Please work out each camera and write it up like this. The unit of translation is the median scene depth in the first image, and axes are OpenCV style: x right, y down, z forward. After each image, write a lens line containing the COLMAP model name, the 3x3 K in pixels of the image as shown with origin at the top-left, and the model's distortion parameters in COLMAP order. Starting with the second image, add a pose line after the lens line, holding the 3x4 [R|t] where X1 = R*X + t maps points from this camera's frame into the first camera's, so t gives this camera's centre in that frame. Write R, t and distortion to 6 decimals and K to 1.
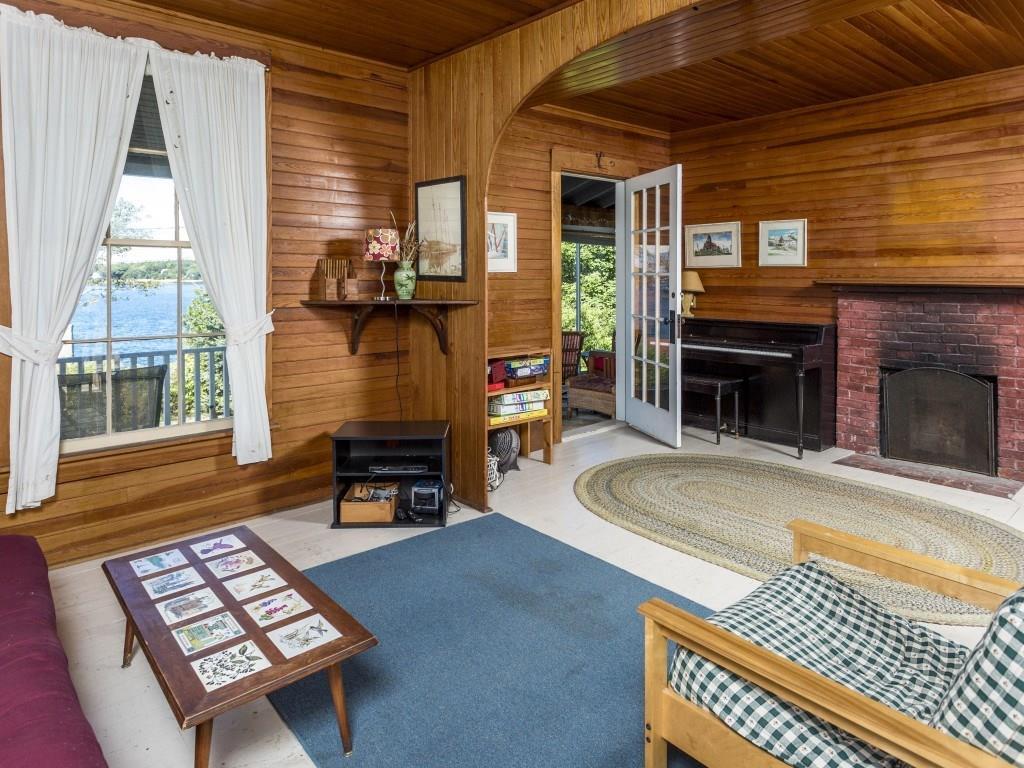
lens RADIAL K [[626.4, 0, 512.0], [0, 626.4, 384.0], [0, 0, 1]] dist [0.009286, 0.001413]
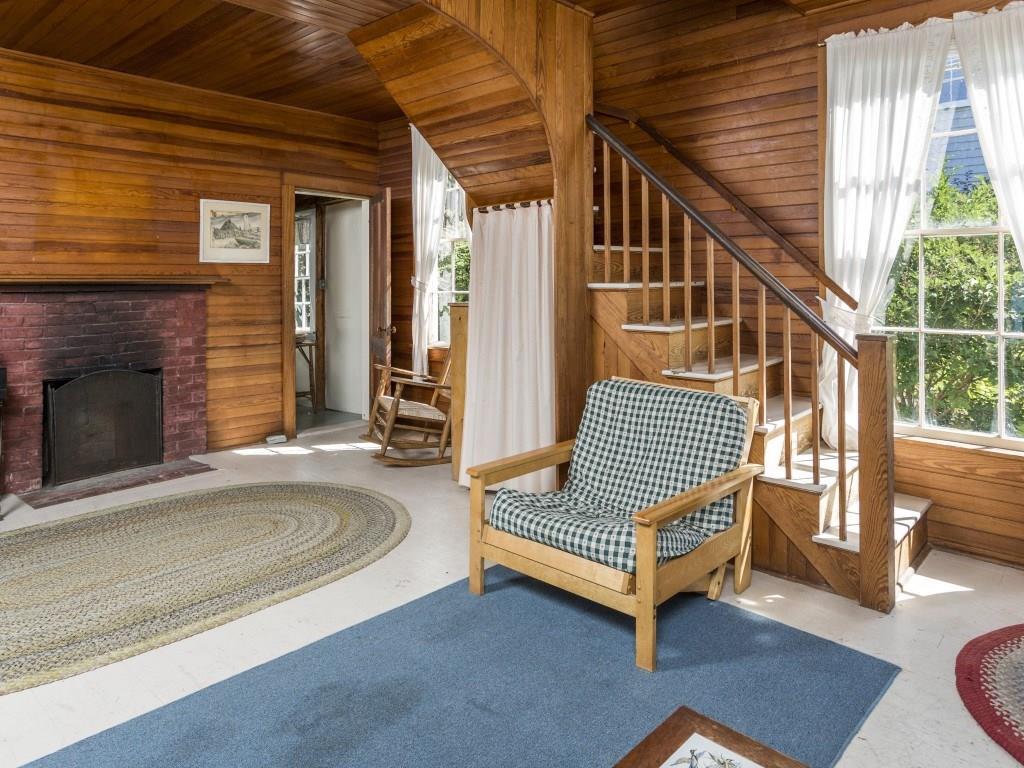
lens RADIAL K [[680.1, 0, 512.0], [0, 680.1, 384.0], [0, 0, 1]] dist [-0.006167, -0.002425]
pose [[-0.098717, -0.151307, 0.983545, -0.409027], [0.172677, 0.970774, 0.166674, -0.073247], [-0.980019, 0.186289, -0.069705, 0.496219]]
